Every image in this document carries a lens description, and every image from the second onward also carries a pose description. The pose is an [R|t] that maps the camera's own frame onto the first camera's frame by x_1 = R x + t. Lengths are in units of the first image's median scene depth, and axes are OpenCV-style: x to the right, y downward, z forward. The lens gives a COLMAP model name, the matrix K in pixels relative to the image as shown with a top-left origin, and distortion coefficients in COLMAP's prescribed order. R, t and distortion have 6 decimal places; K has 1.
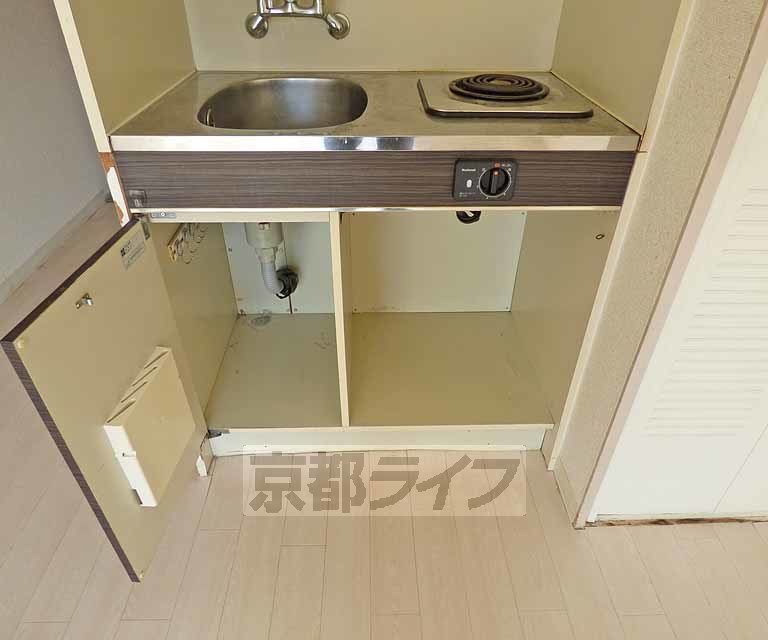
lens RADIAL K [[513.8, 0, 404.9], [0, 513.8, 318.9], [0, 0, 1]] dist [0.001168, 0.000354]
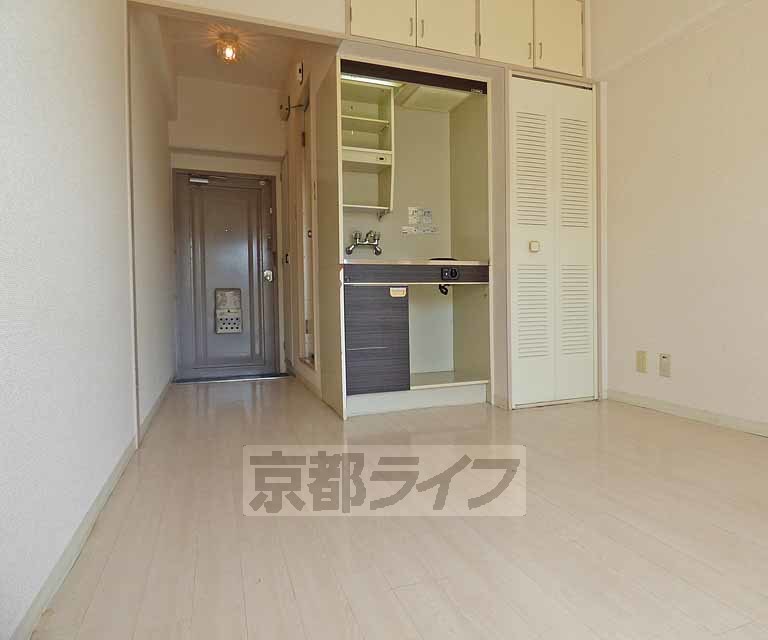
lens RADIAL K [[513.8, 0, 404.9], [0, 513.8, 318.9], [0, 0, 1]] dist [0.001168, 0.000354]
pose [[0.940396, -0.026688, 0.339034, -1.254207], [0.219005, 0.810211, -0.543687, 1.706876], [-0.260179, 0.585531, 0.767764, -1.303783]]
